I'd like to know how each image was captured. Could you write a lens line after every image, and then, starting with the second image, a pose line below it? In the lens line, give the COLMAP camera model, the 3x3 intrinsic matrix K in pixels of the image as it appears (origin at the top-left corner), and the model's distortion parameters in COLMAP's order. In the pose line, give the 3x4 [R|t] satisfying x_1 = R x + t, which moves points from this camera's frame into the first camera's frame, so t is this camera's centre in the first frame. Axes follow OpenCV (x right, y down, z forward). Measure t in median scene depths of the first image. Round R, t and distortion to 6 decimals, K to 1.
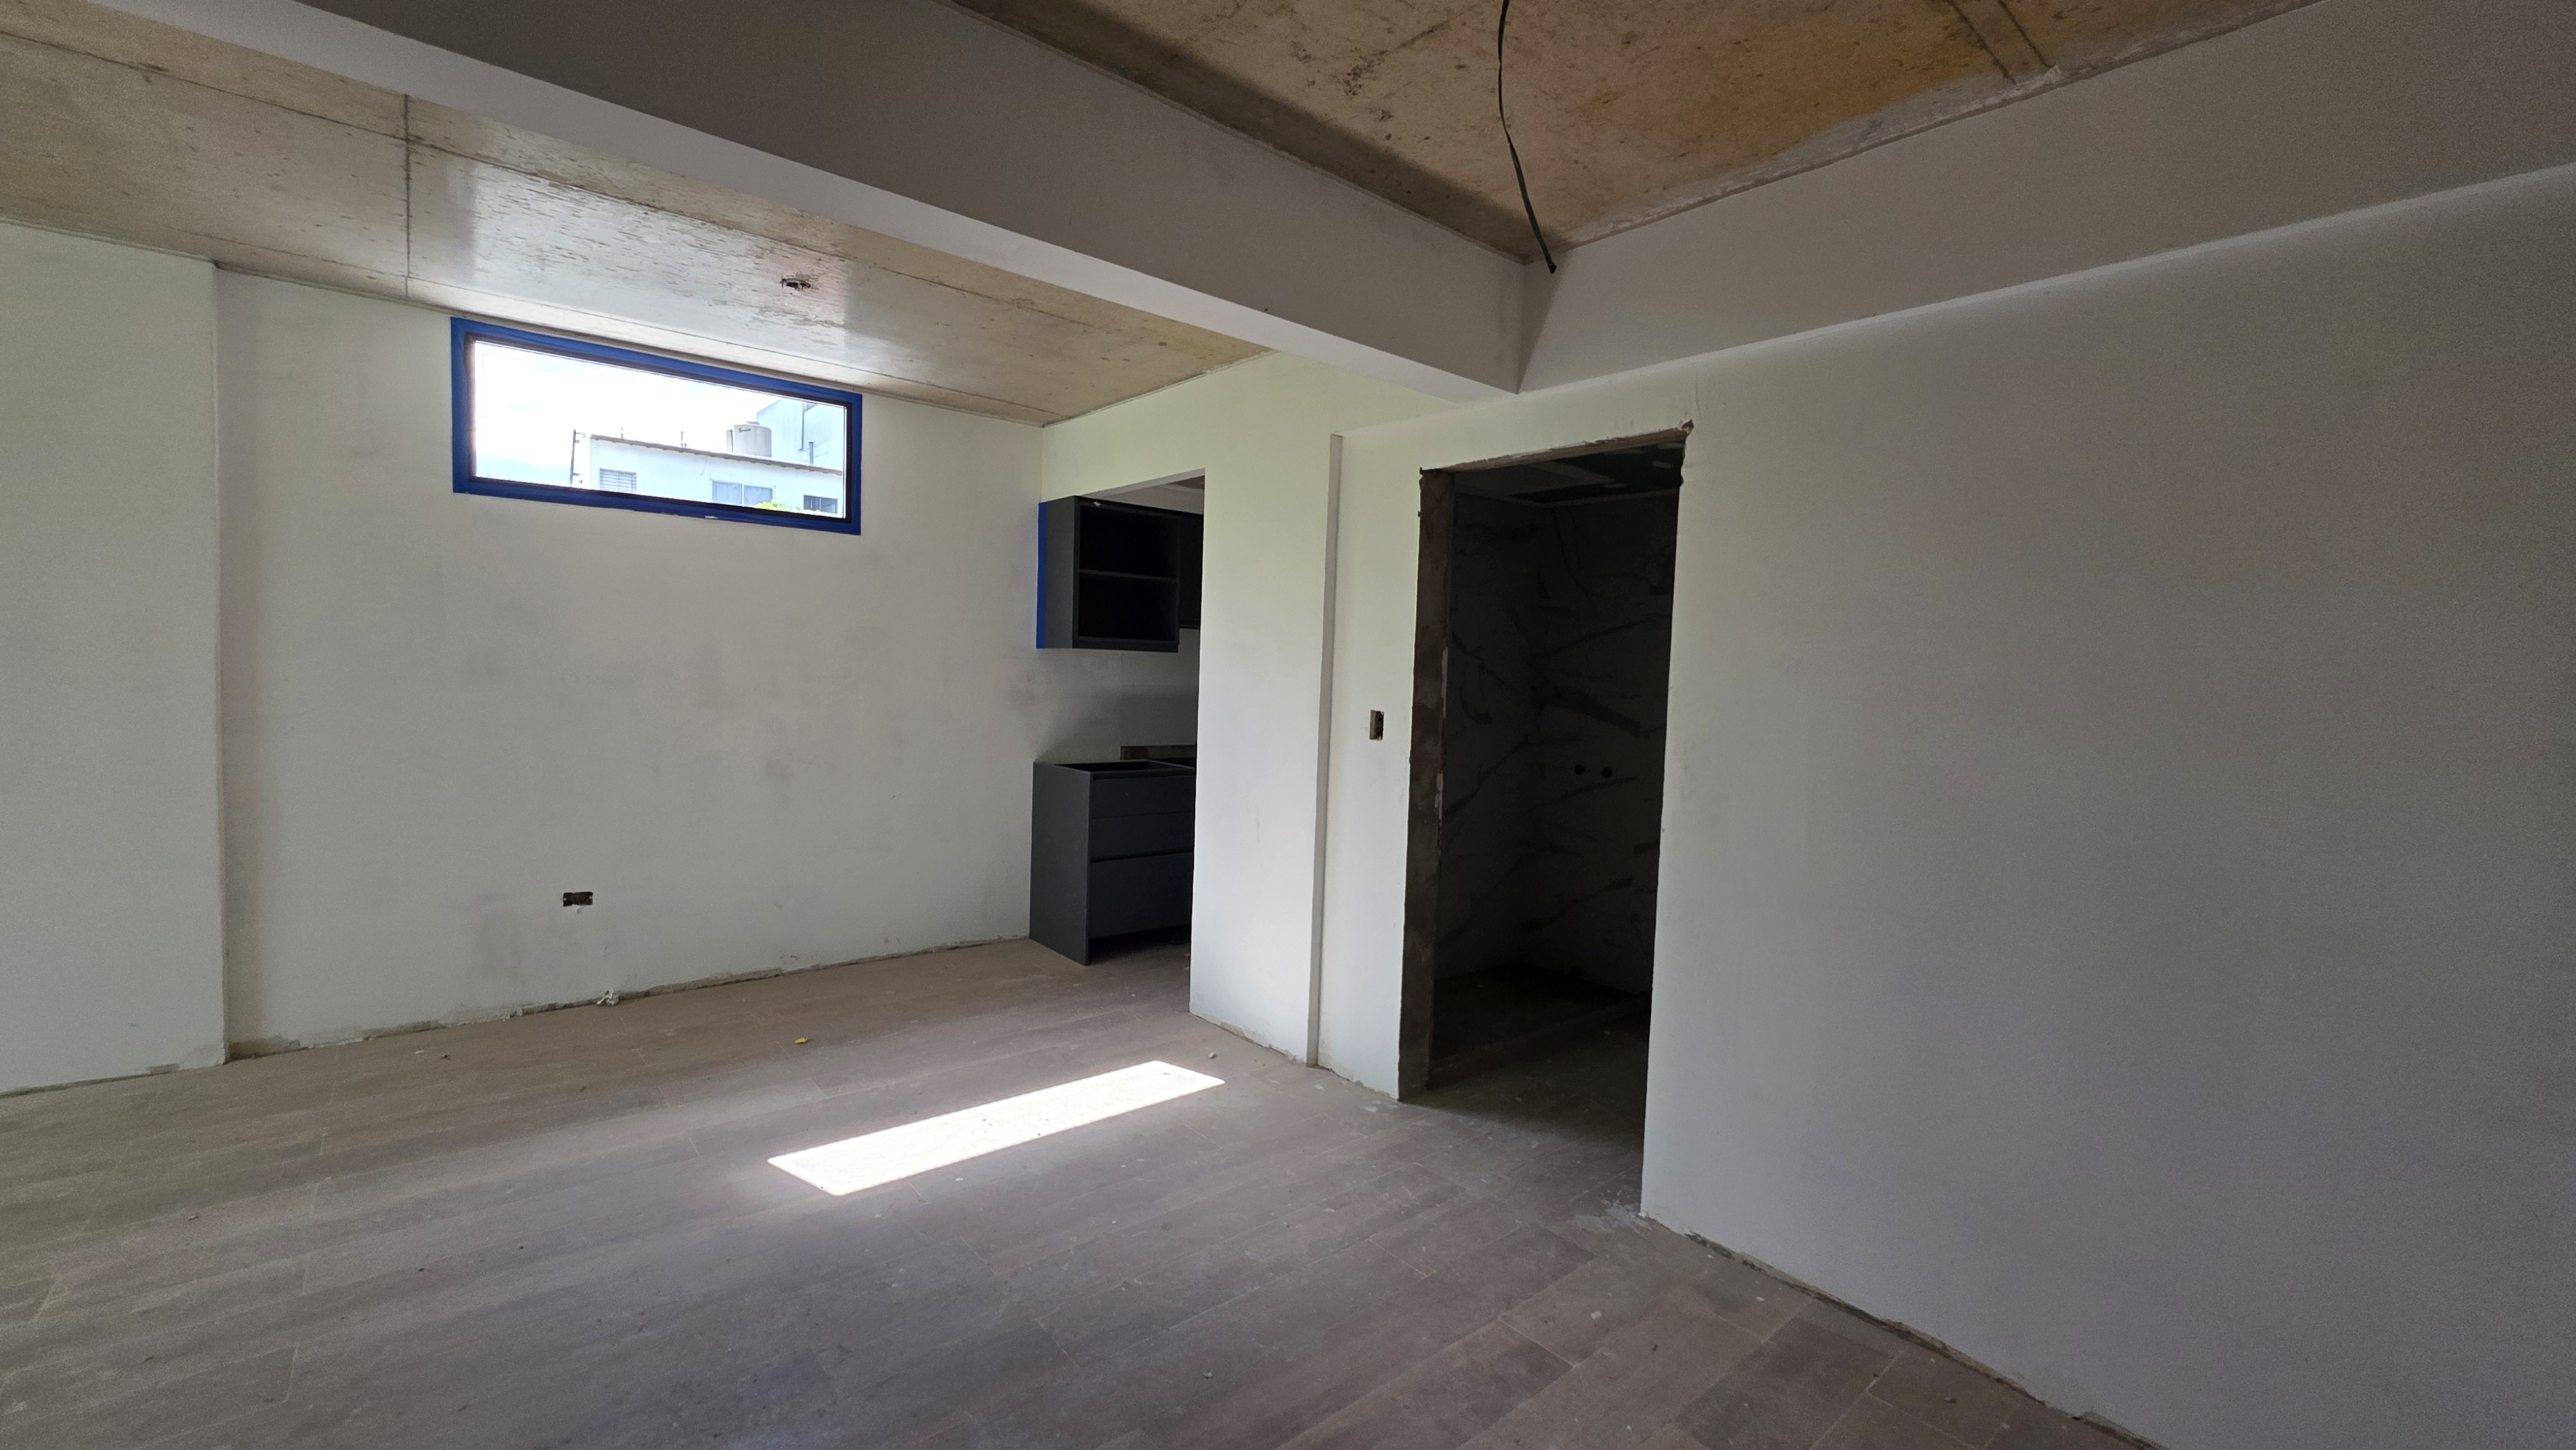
lens RADIAL K [[1029.8, 0, 1289.5], [0, 1029.8, 727.2], [0, 0, 1]] dist [-0.000226, 0.000124]
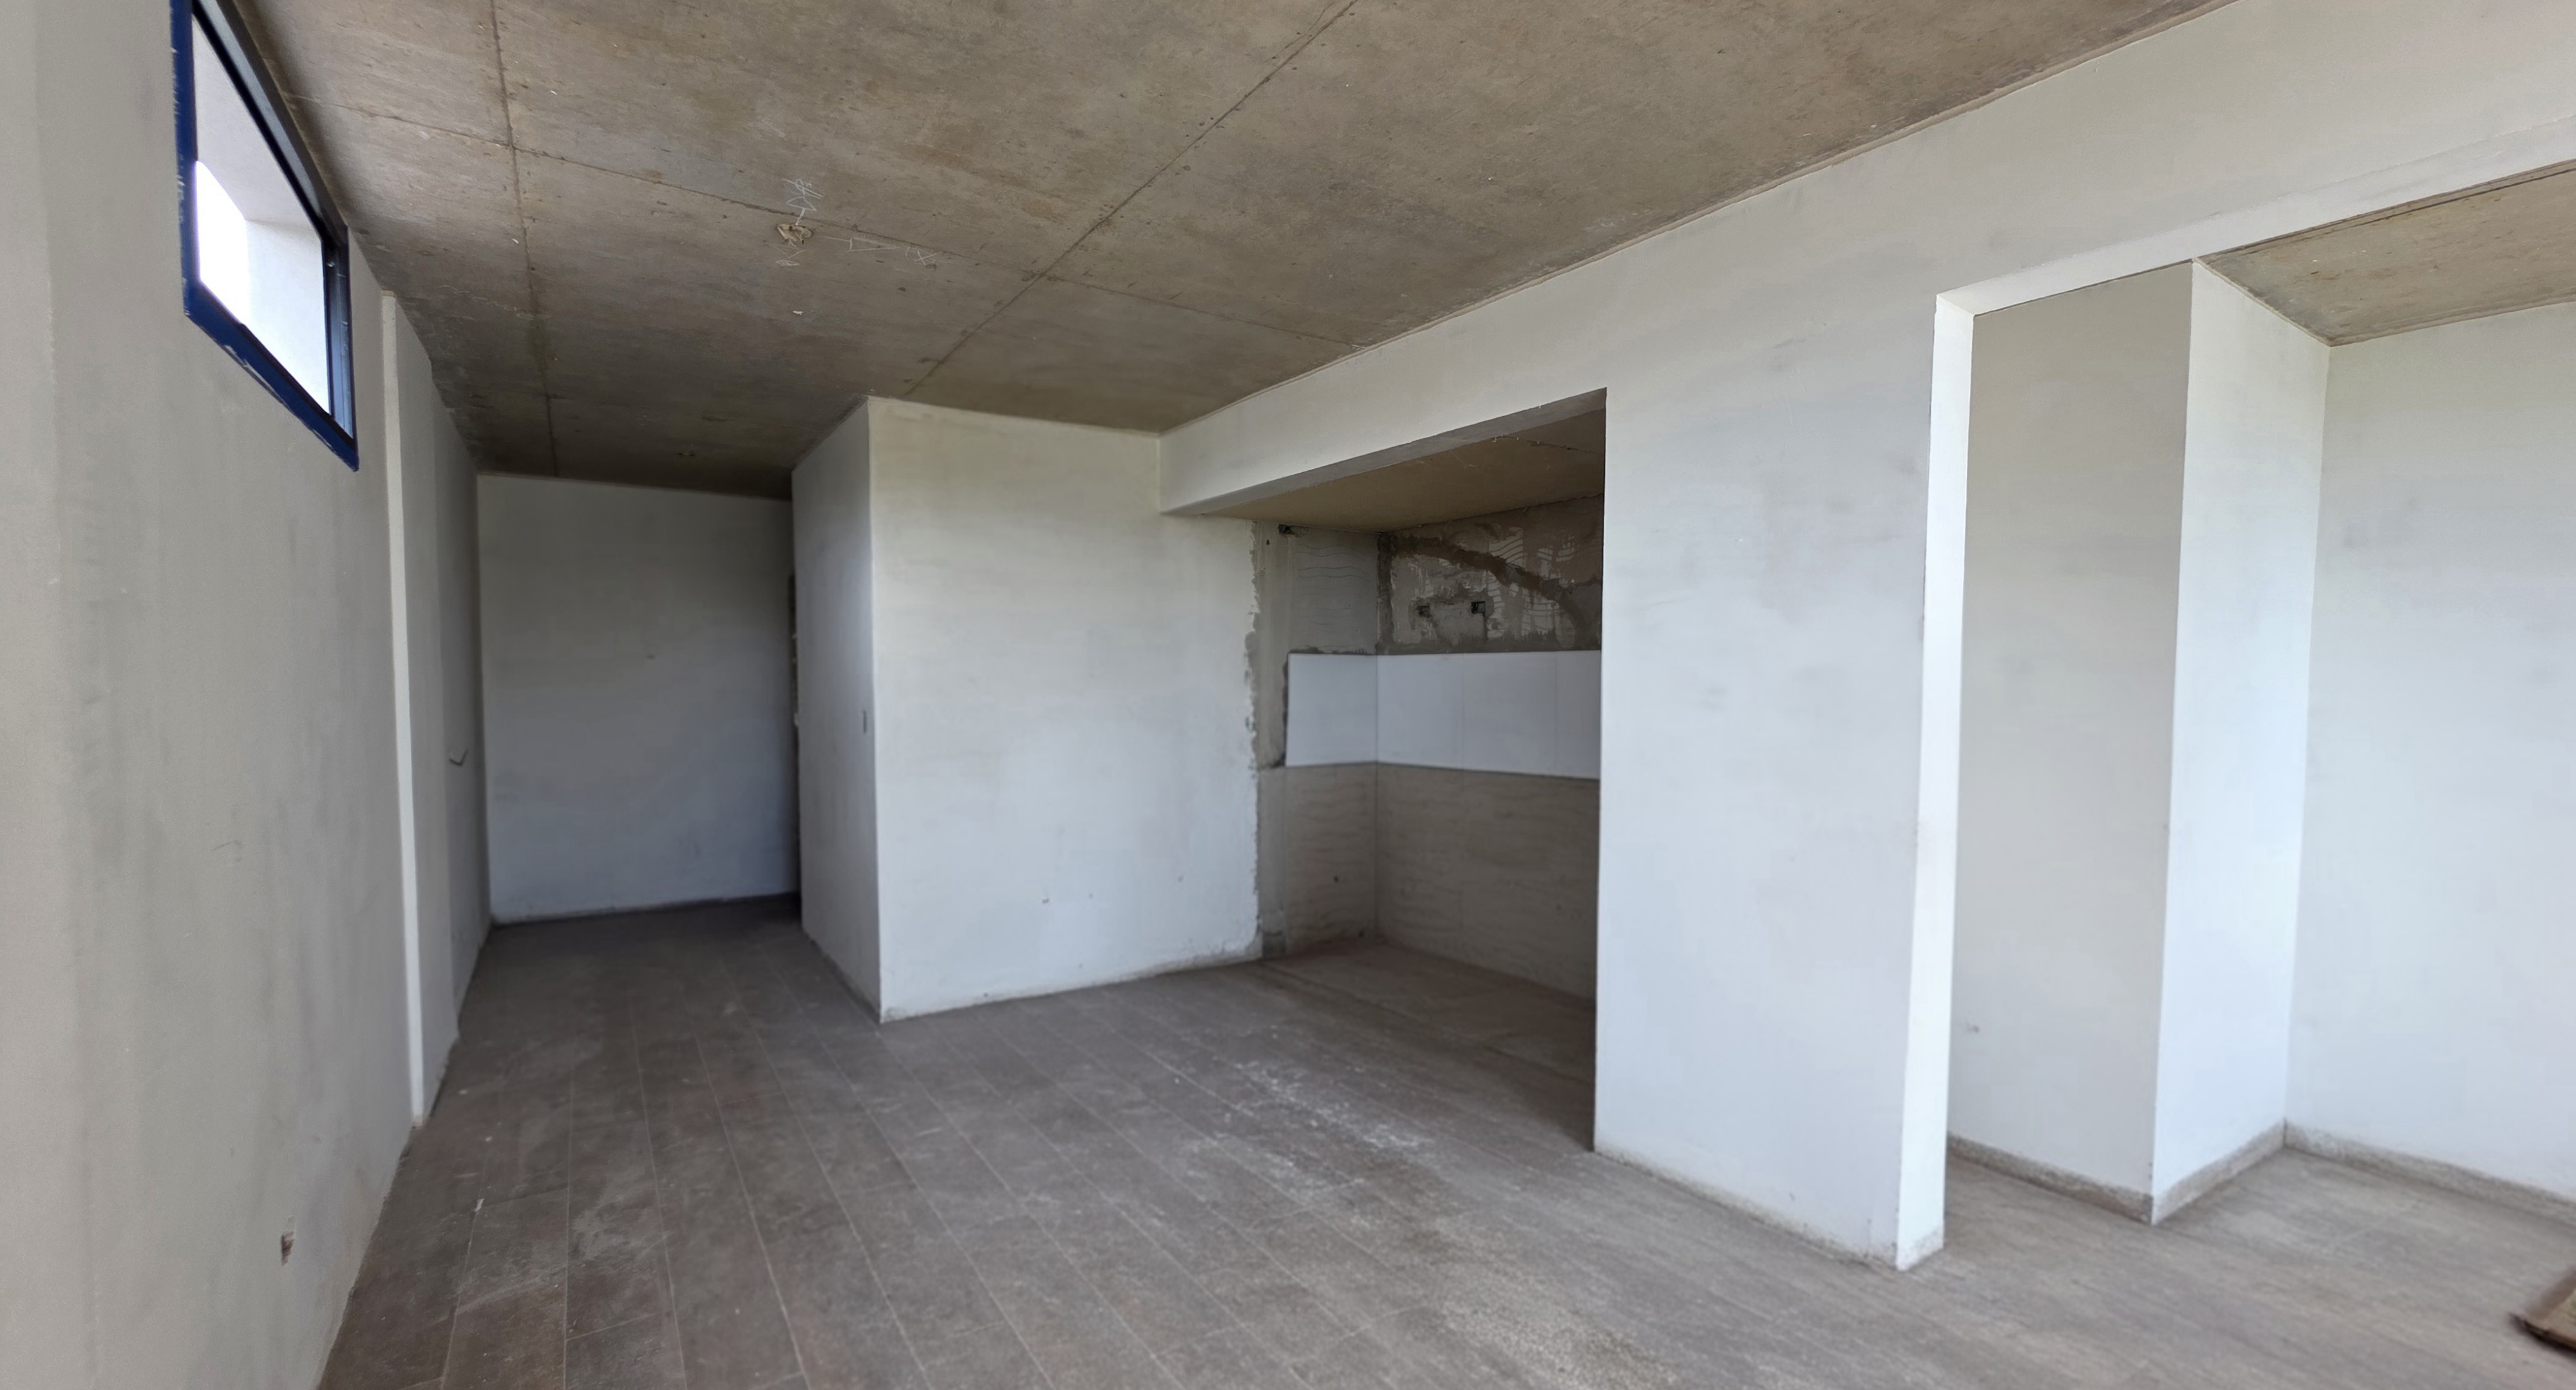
lens RADIAL K [[1035.2, 0, 1284.2], [0, 1035.2, 723.4], [0, 0, 1]] dist [-0.000994, -0.000135]
pose [[0.102863, -0.074925, 0.991870, -1.187903], [0.055895, 0.996019, 0.069442, -0.070177], [-0.993124, 0.048297, 0.106642, 0.531164]]
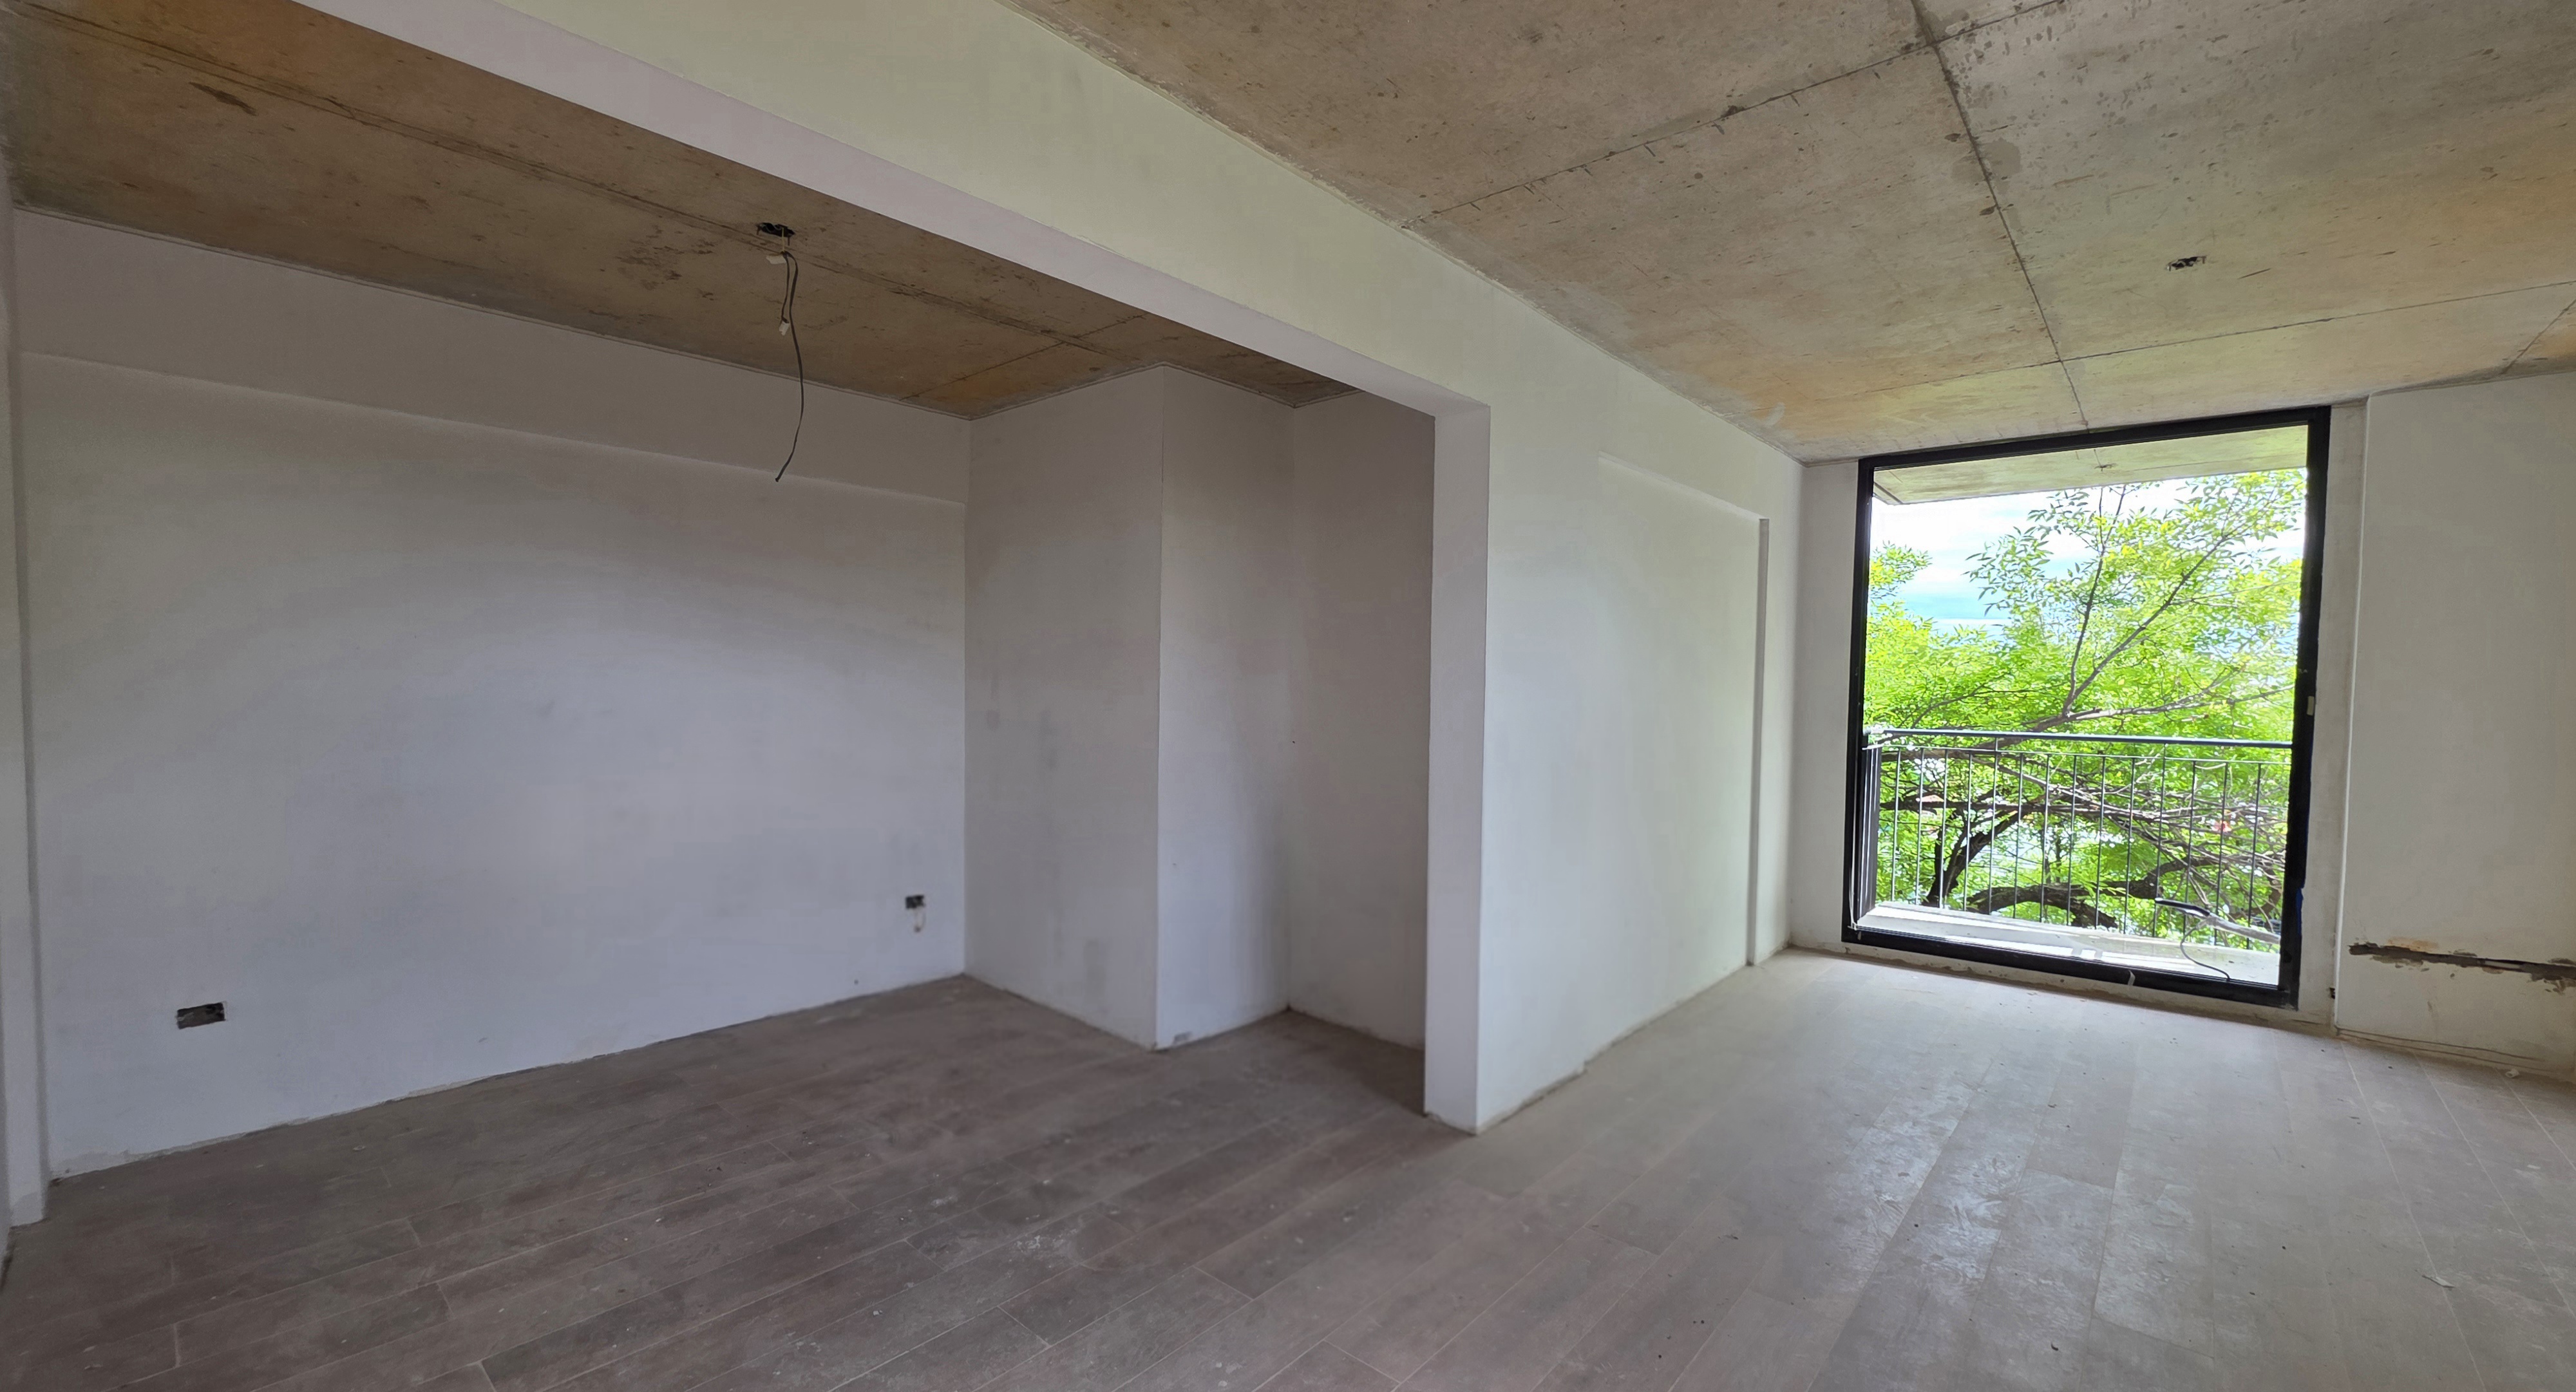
lens RADIAL K [[1029.2, 0, 1285.3], [0, 1029.2, 726.8], [0, 0, 1]] dist [0.000412, 0.000260]
pose [[-0.989118, -0.041170, -0.141245, -0.183231], [-0.054661, 0.994165, 0.093000, -0.063377], [0.136591, 0.099708, -0.985597, 1.160023]]
